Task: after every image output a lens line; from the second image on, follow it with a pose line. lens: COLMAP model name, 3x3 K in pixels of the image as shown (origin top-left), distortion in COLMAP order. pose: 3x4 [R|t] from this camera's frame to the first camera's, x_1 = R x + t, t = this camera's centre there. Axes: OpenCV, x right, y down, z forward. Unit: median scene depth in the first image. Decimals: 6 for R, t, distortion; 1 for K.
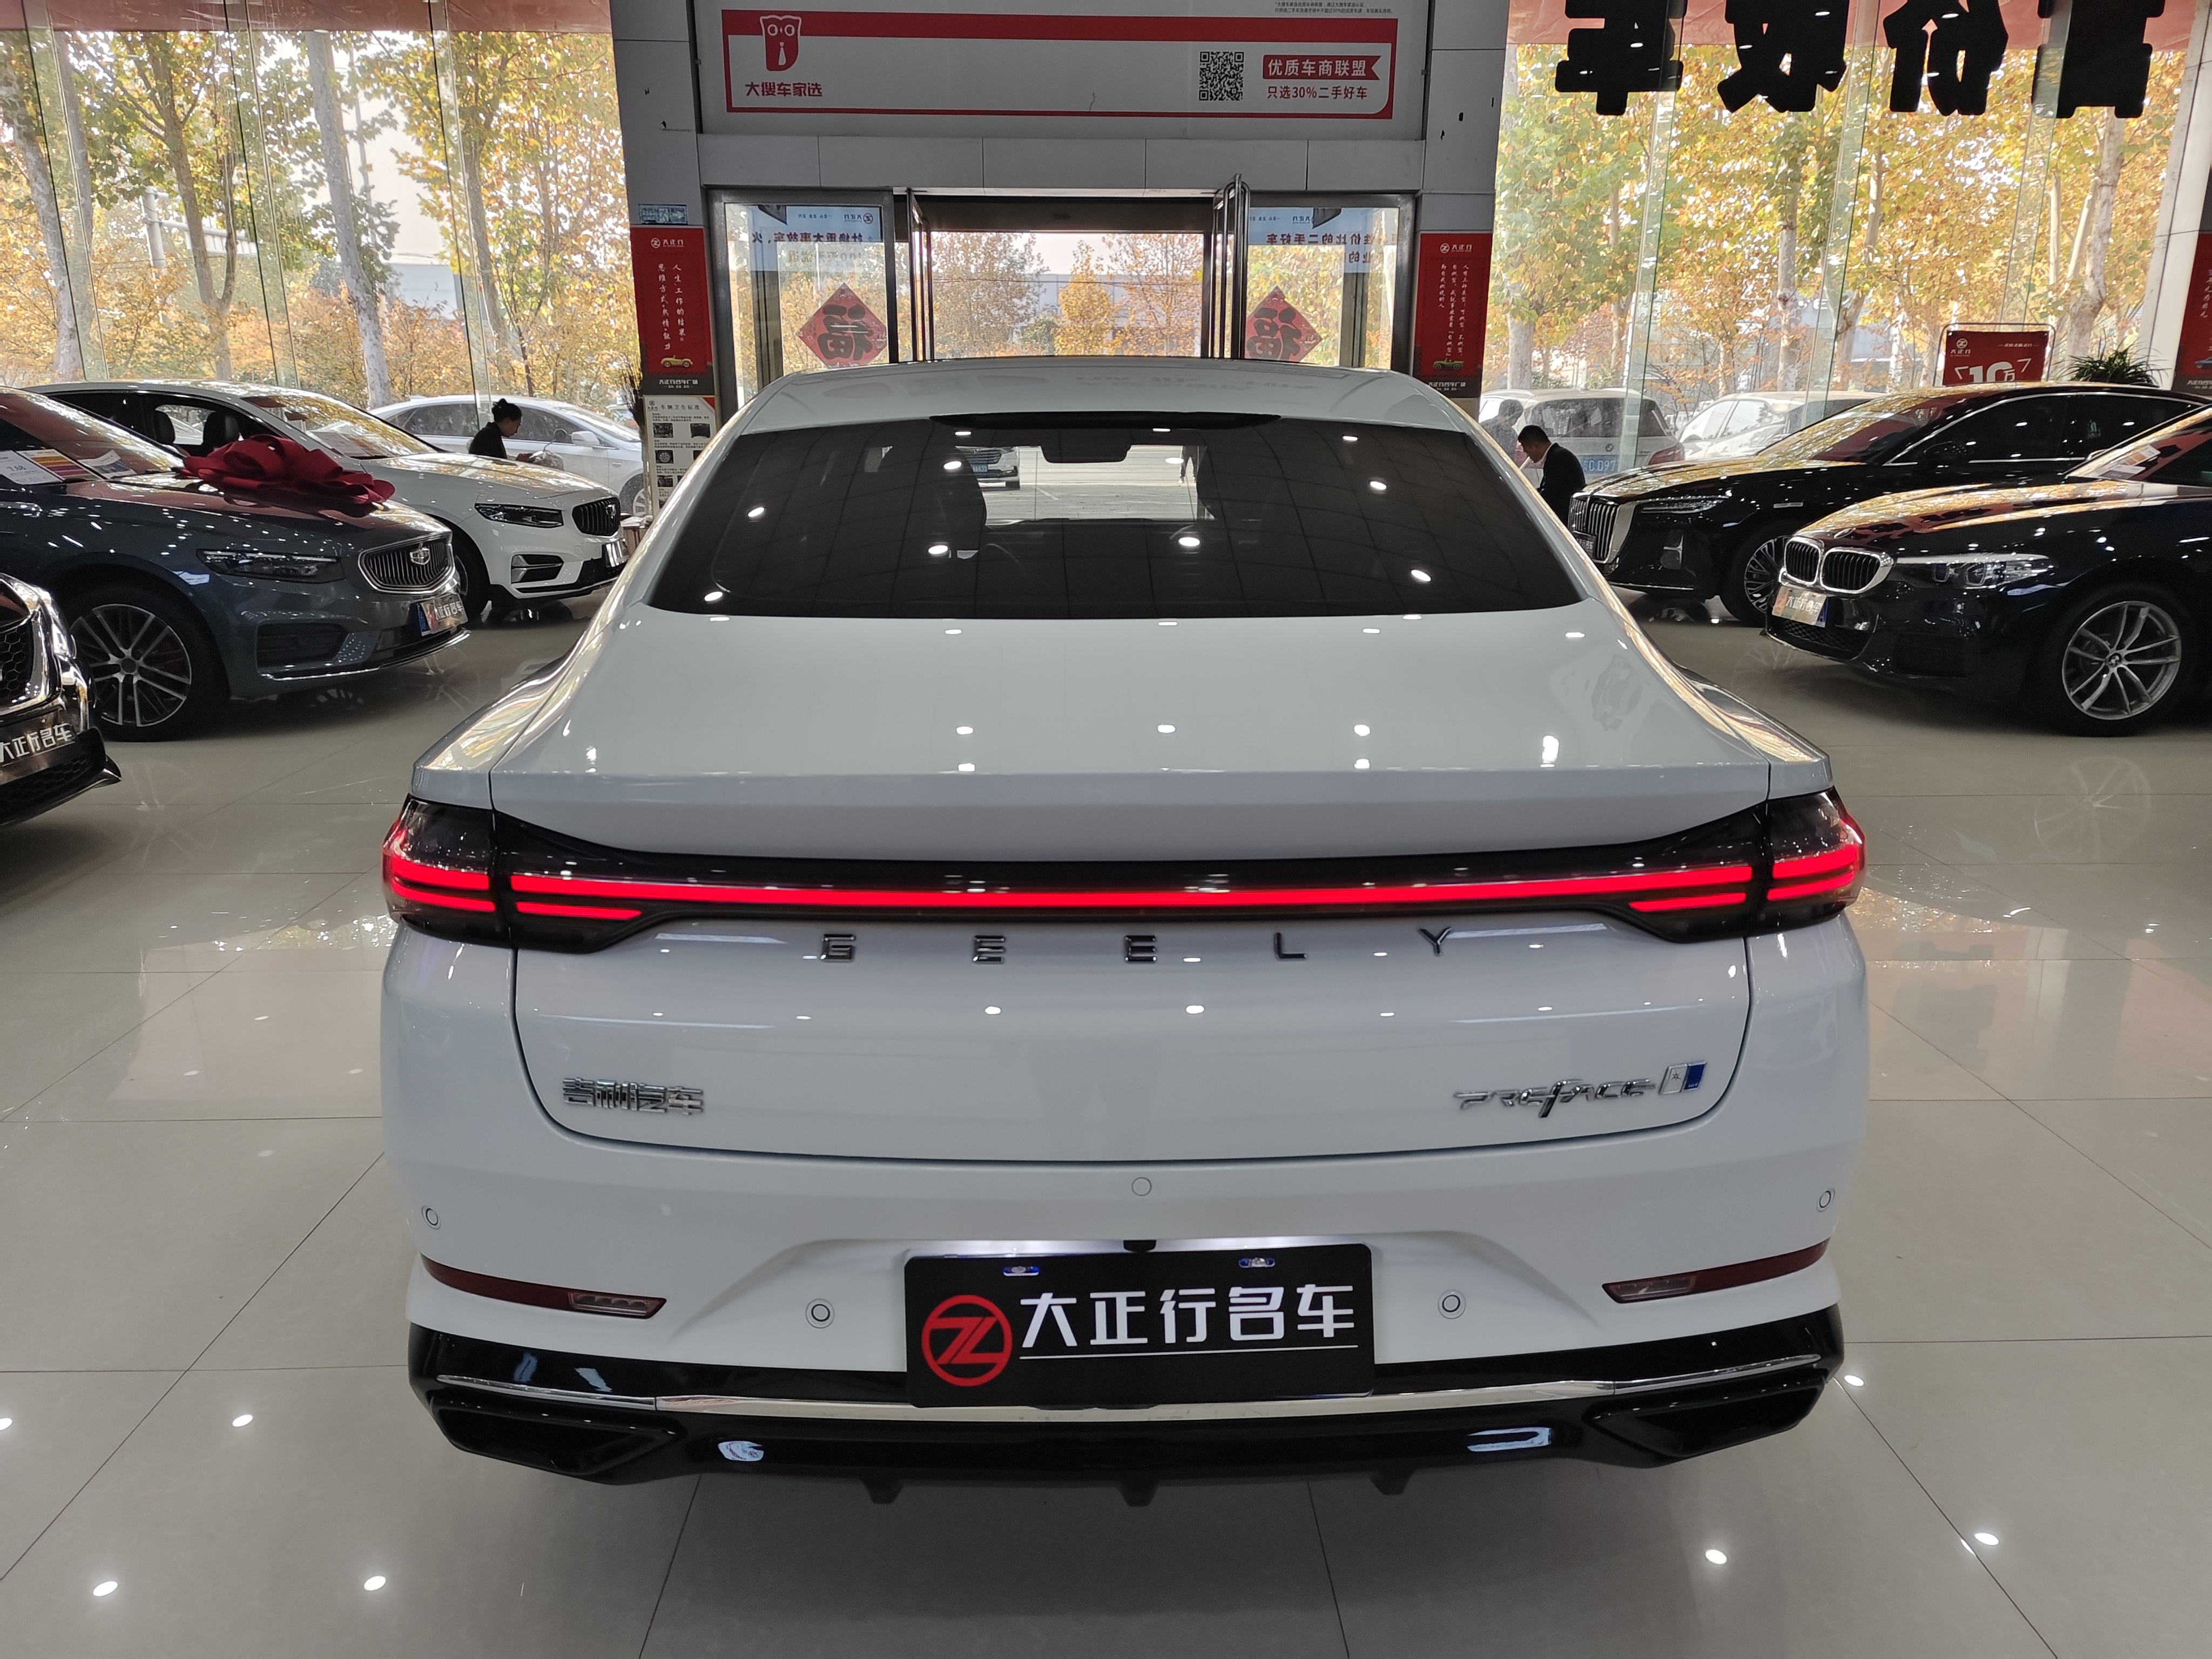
lens RADIAL K [[1477.0, 0, 1114.8], [0, 1477.0, 811.9], [0, 0, 1]] dist [0.103870, -0.099460]
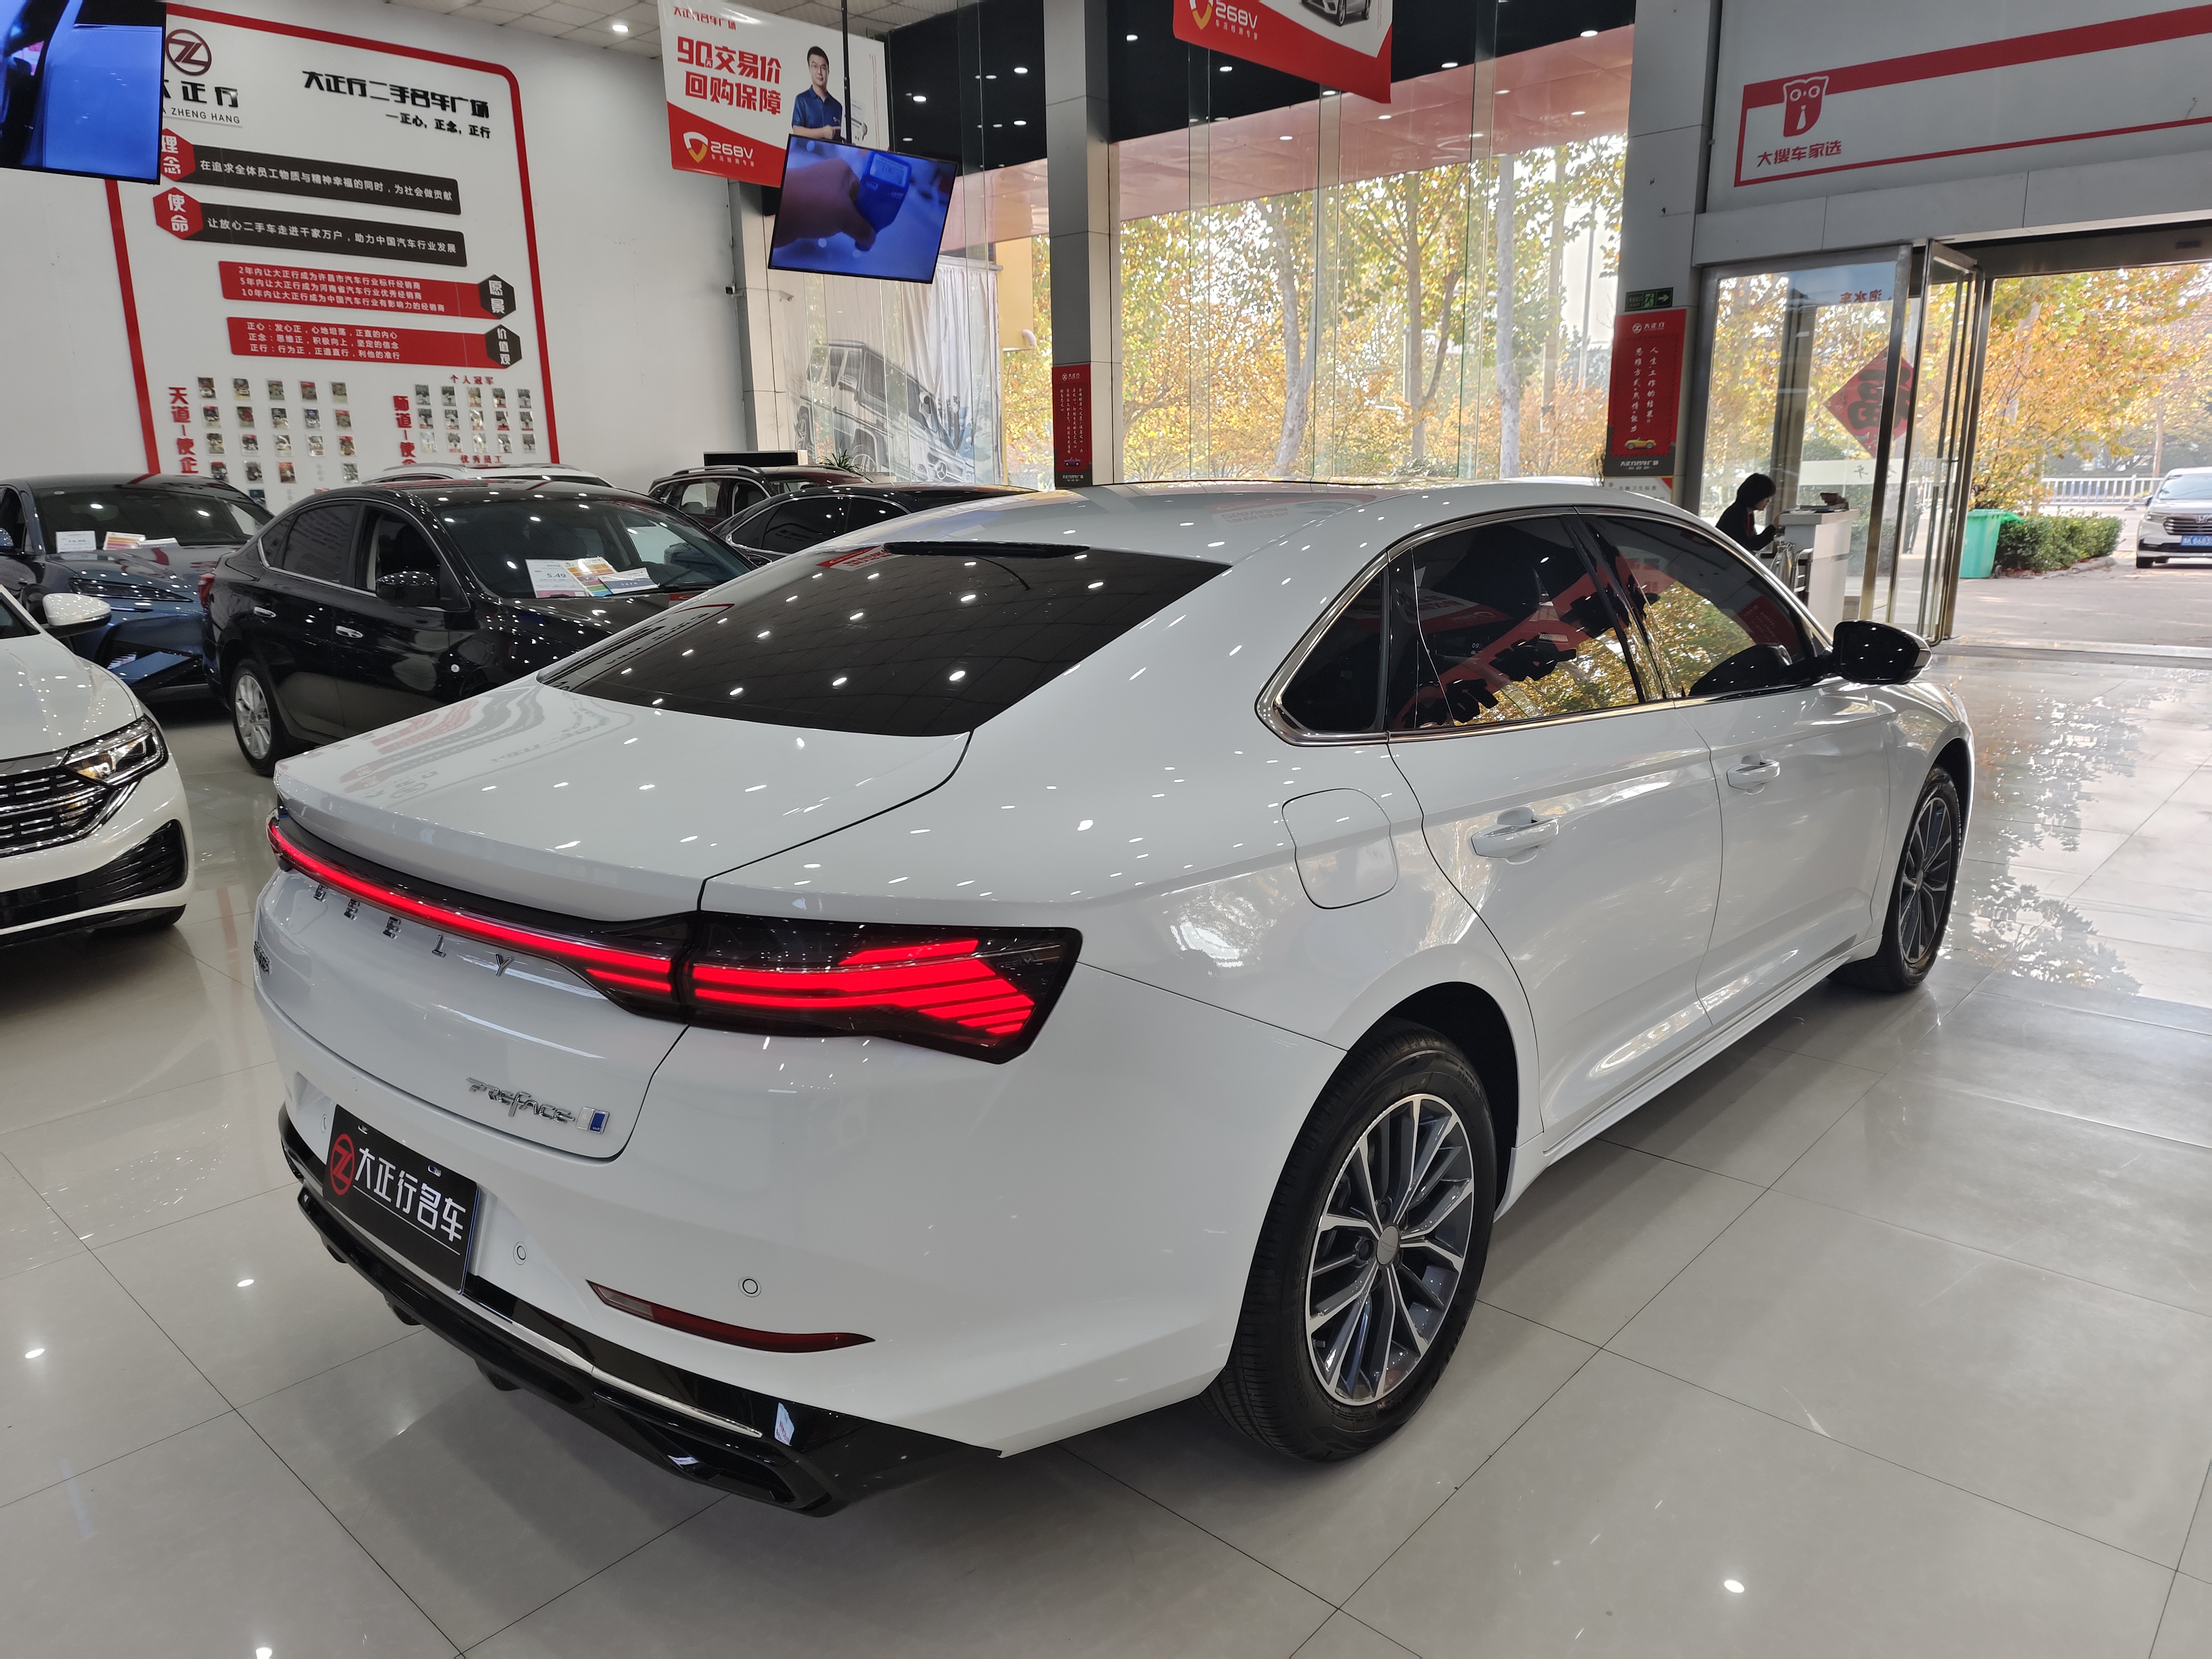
lens RADIAL K [[1483.4, 0, 1107.4], [0, 1483.4, 829.6], [0, 0, 1]] dist [0.104259, -0.098503]
pose [[0.715564, 0.145952, -0.683129, 0.180446], [-0.167918, 0.985194, 0.034598, -0.020528], [0.678064, 0.089953, 0.729477, 0.045246]]
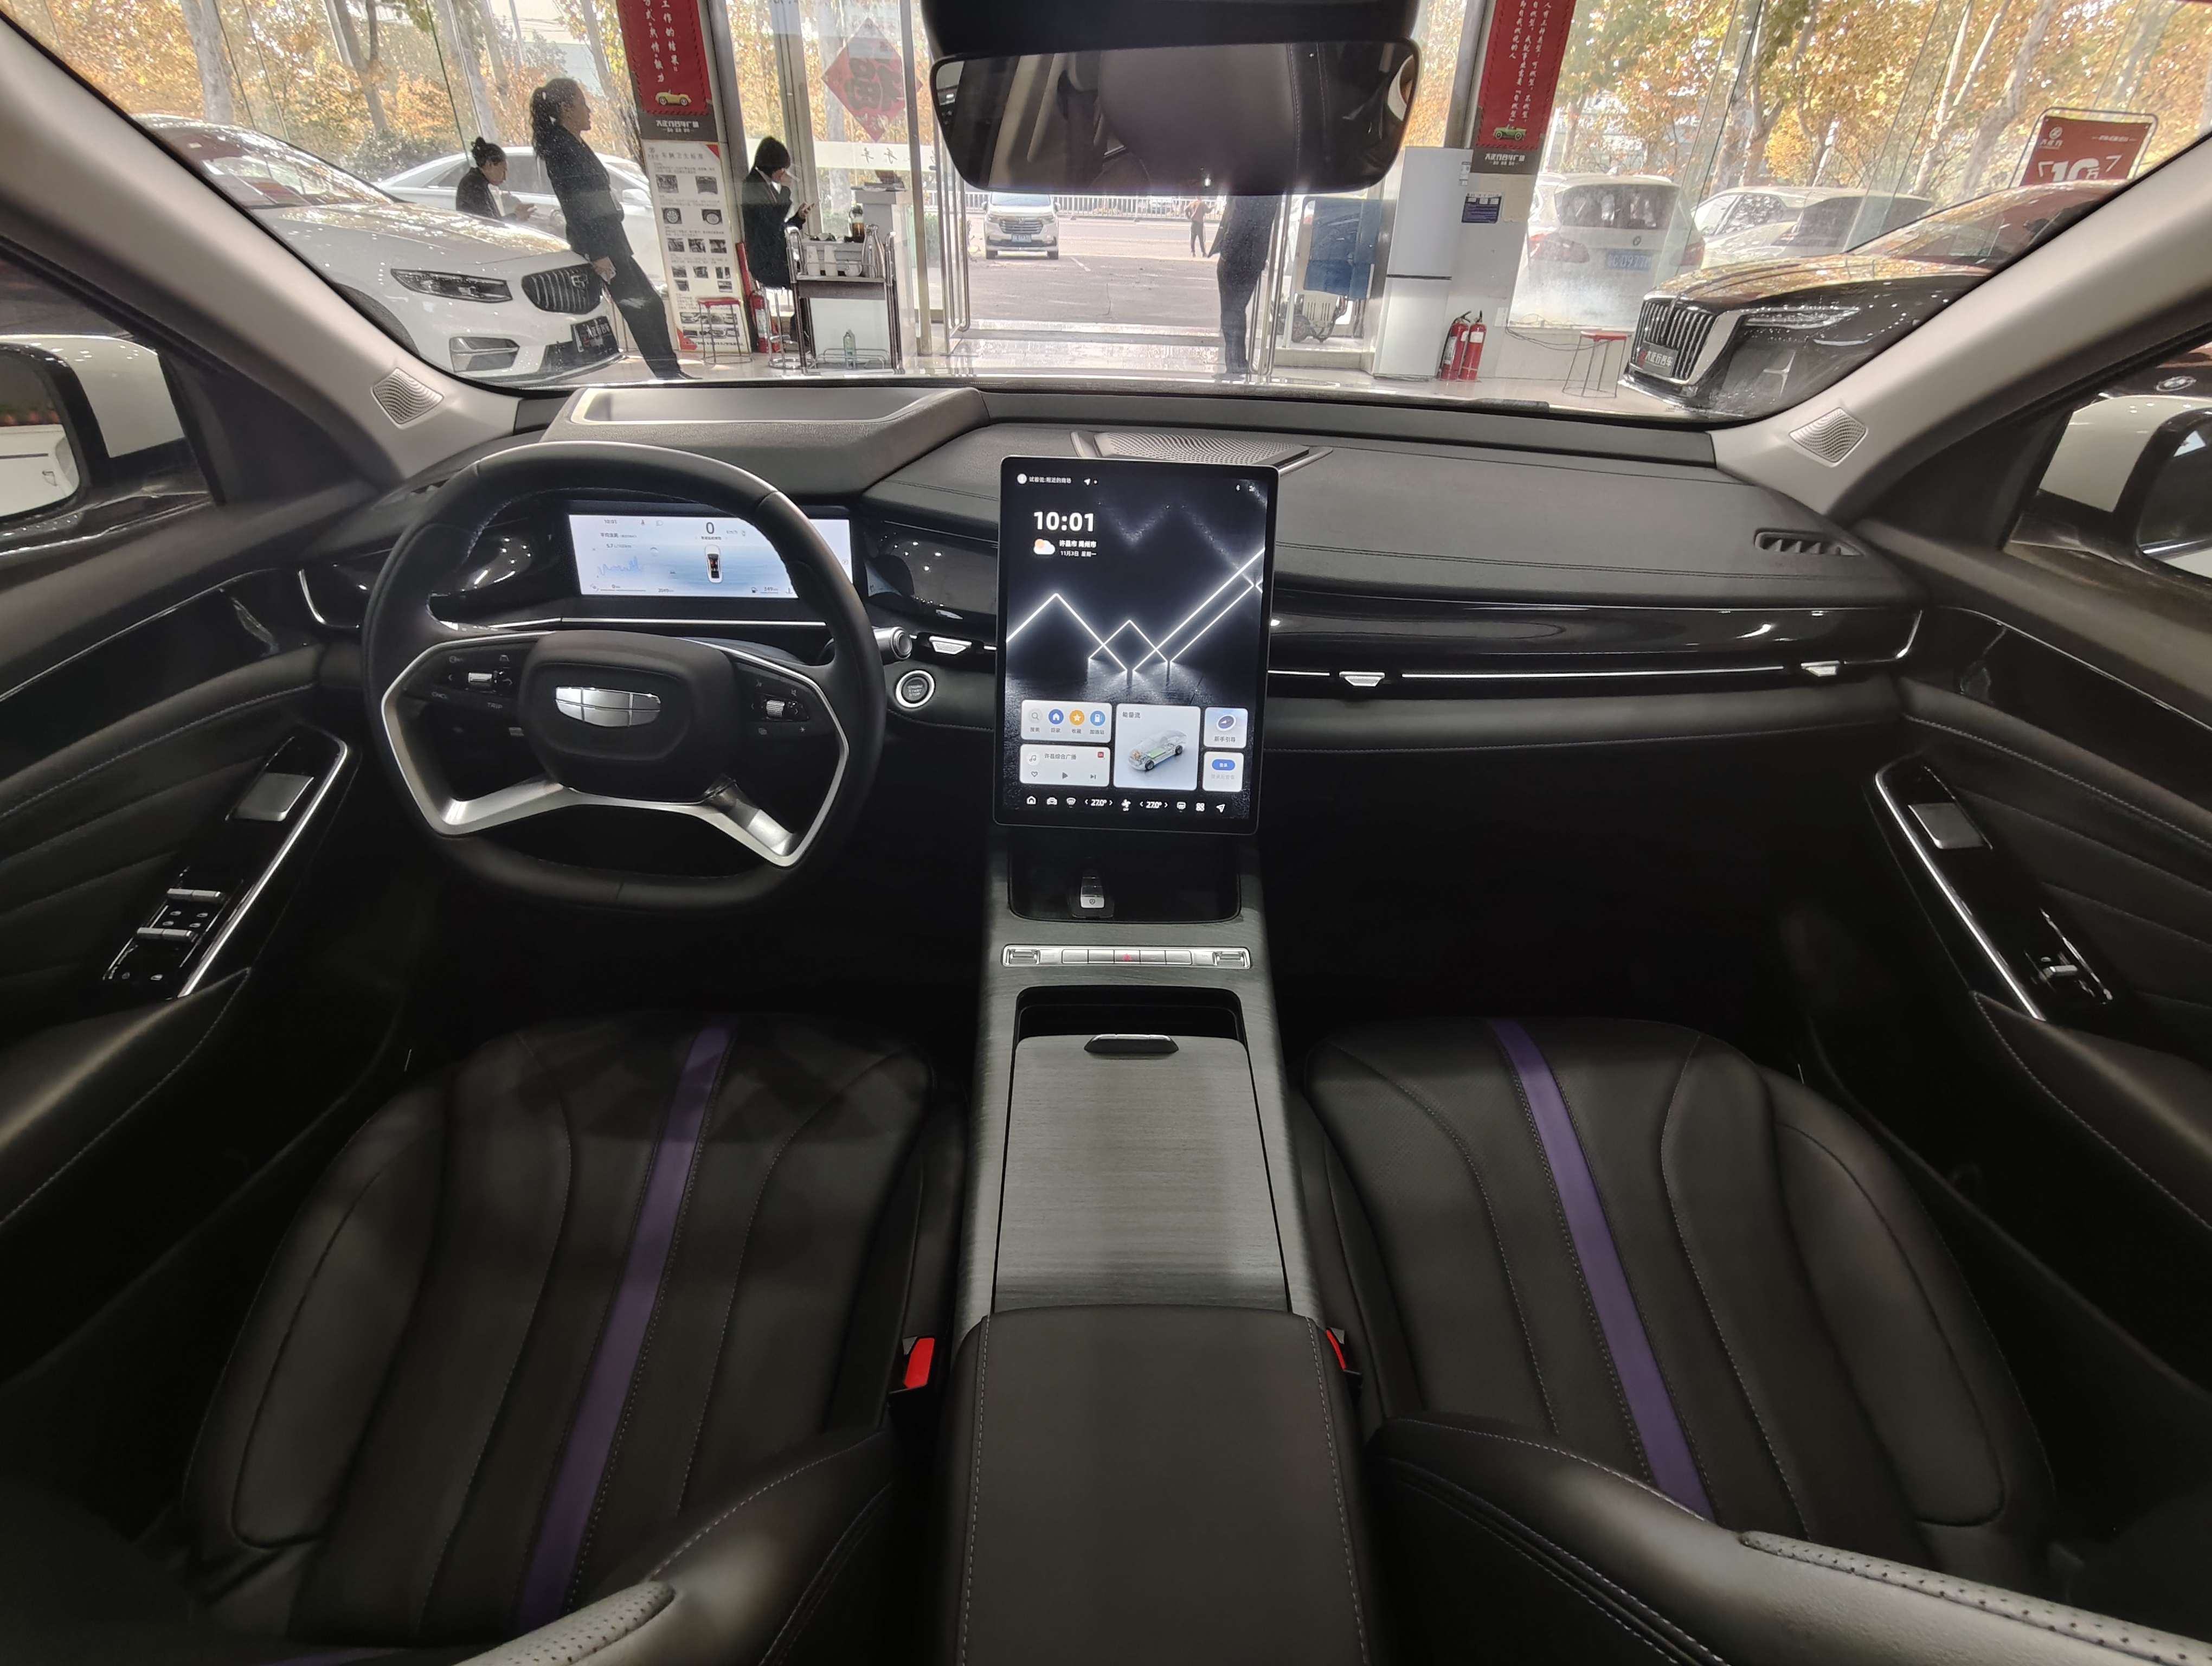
lens RADIAL K [[992.9, 0, 1100.8], [0, 992.9, 827.7], [0, 0, 1]] dist [-0.005650, -0.000174]
pose [[0.999113, 0.040239, -0.012445, -0.008197], [-0.034599, 0.952577, 0.302325, -0.069912], [0.024021, -0.301626, 0.953124, 0.304548]]
